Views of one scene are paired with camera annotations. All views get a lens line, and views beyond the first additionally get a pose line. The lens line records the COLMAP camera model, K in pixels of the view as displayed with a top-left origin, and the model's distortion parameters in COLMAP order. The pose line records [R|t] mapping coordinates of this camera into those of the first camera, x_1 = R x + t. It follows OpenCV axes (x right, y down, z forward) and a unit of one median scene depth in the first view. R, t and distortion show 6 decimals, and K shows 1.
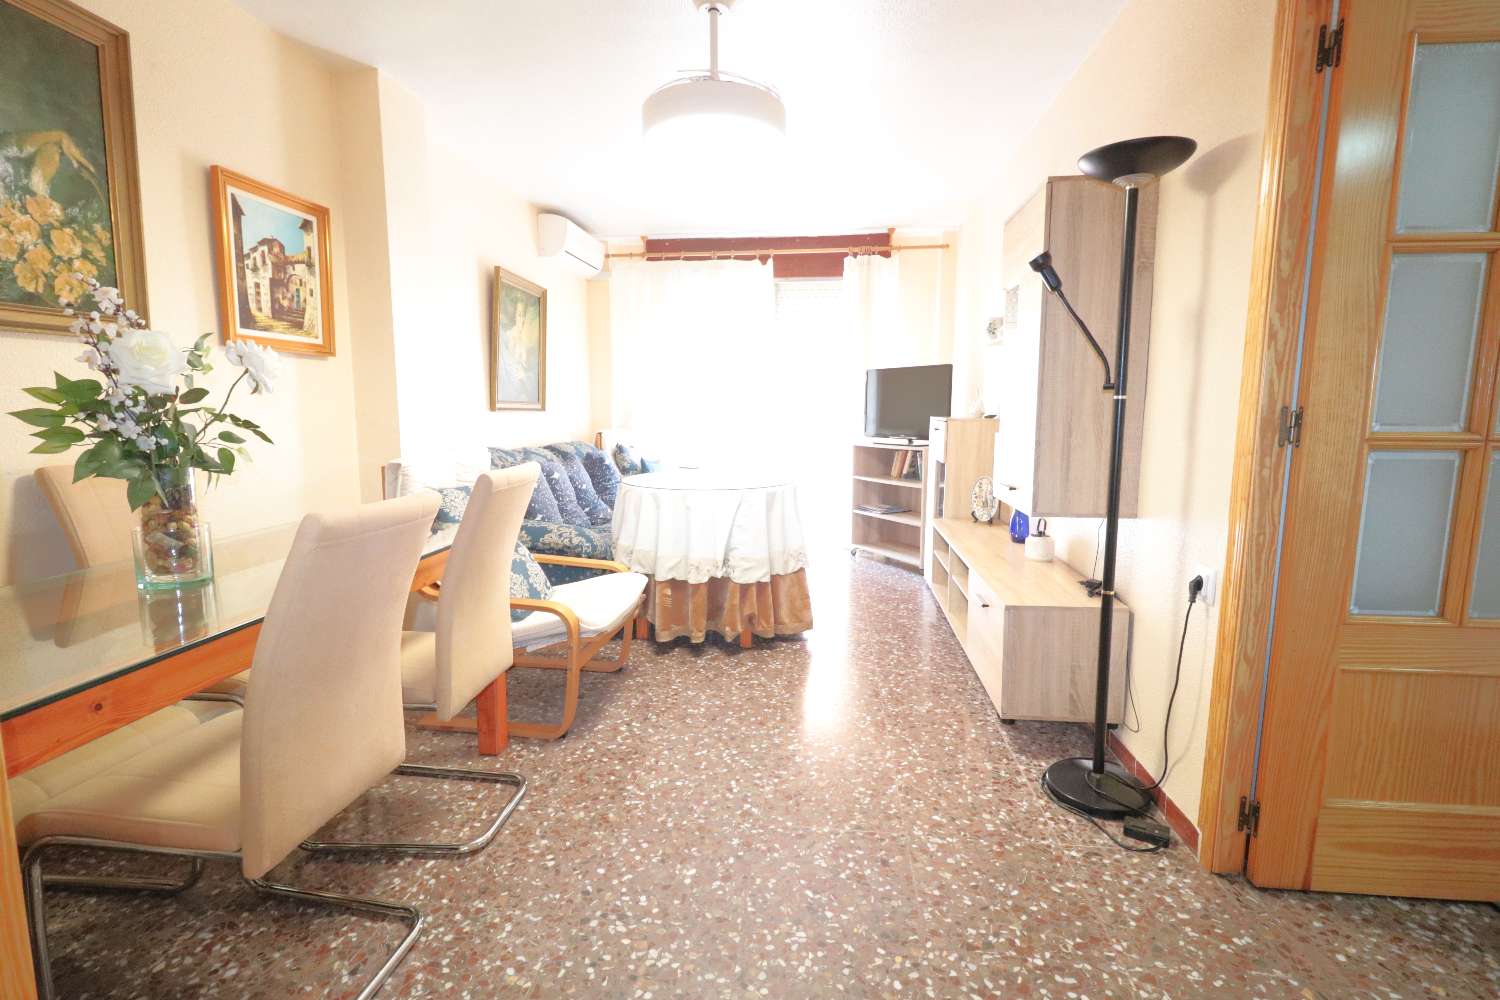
lens RADIAL K [[691.3, 0, 743.9], [0, 691.3, 487.6], [0, 0, 1]] dist [0.001846, -0.000166]
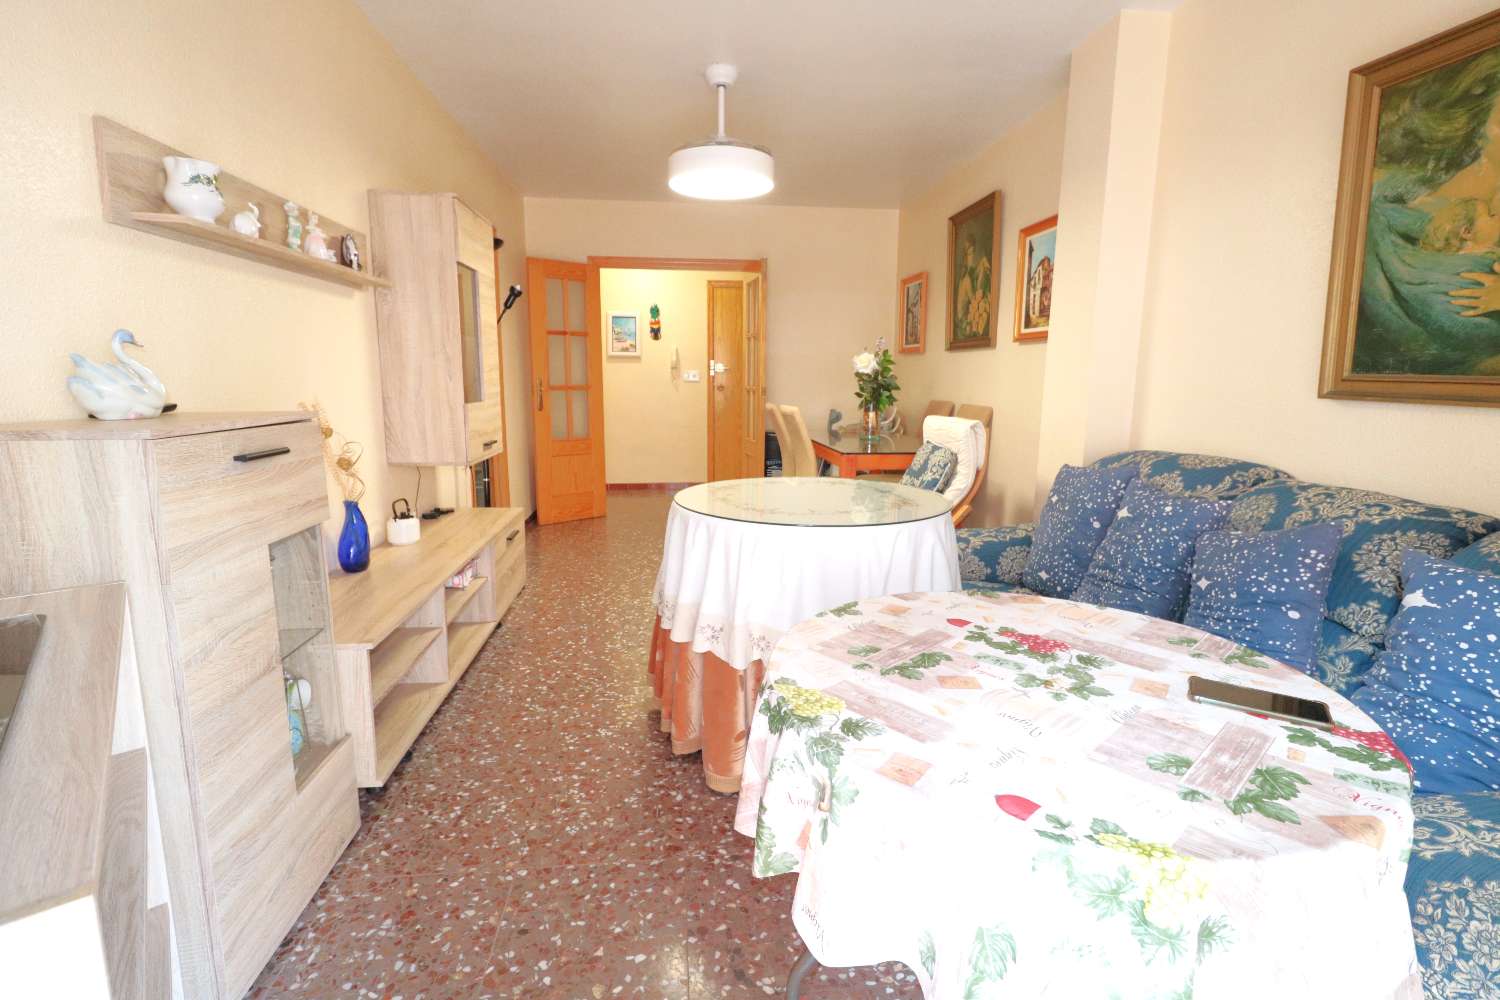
lens RADIAL K [[691.3, 0, 743.9], [0, 691.3, 487.6], [0, 0, 1]] dist [0.001846, -0.000166]
pose [[-0.974377, 0.030825, -0.222800, 0.286035], [-0.032980, 0.960279, 0.277087, -0.370534], [0.222491, 0.277335, -0.934657, 2.983212]]
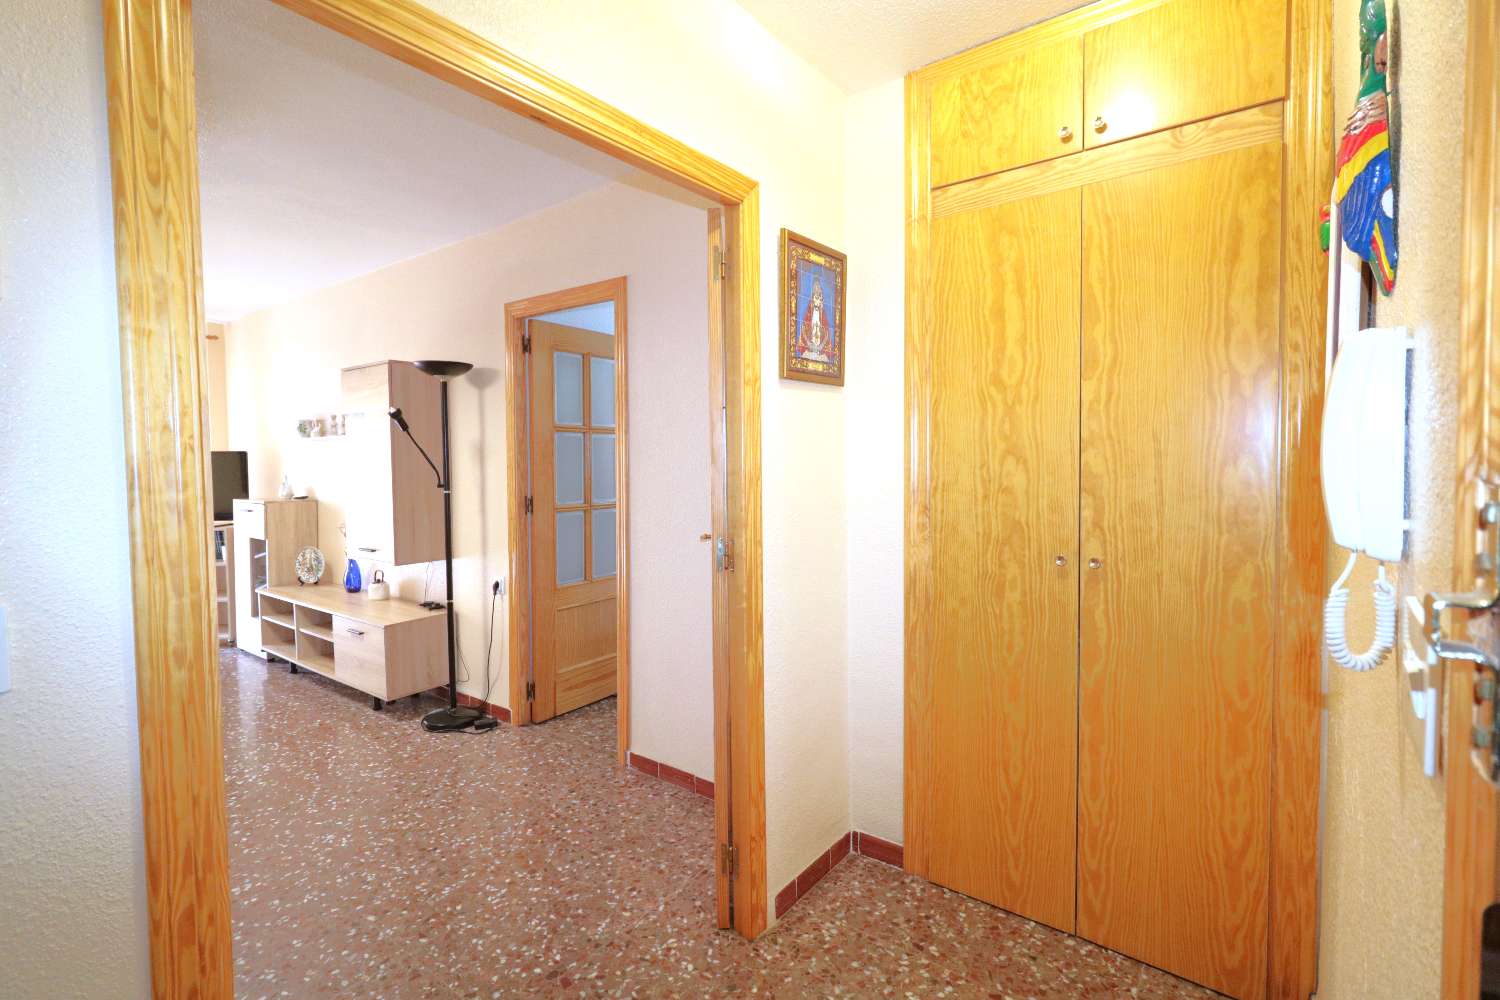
lens RADIAL K [[691.3, 0, 743.9], [0, 691.3, 487.6], [0, 0, 1]] dist [0.001846, -0.000166]
pose [[0.499242, -0.038567, 0.865604, -0.641724], [0.112993, 0.993376, -0.020909, -0.015516], [-0.859063, 0.108245, 0.500293, -0.580635]]
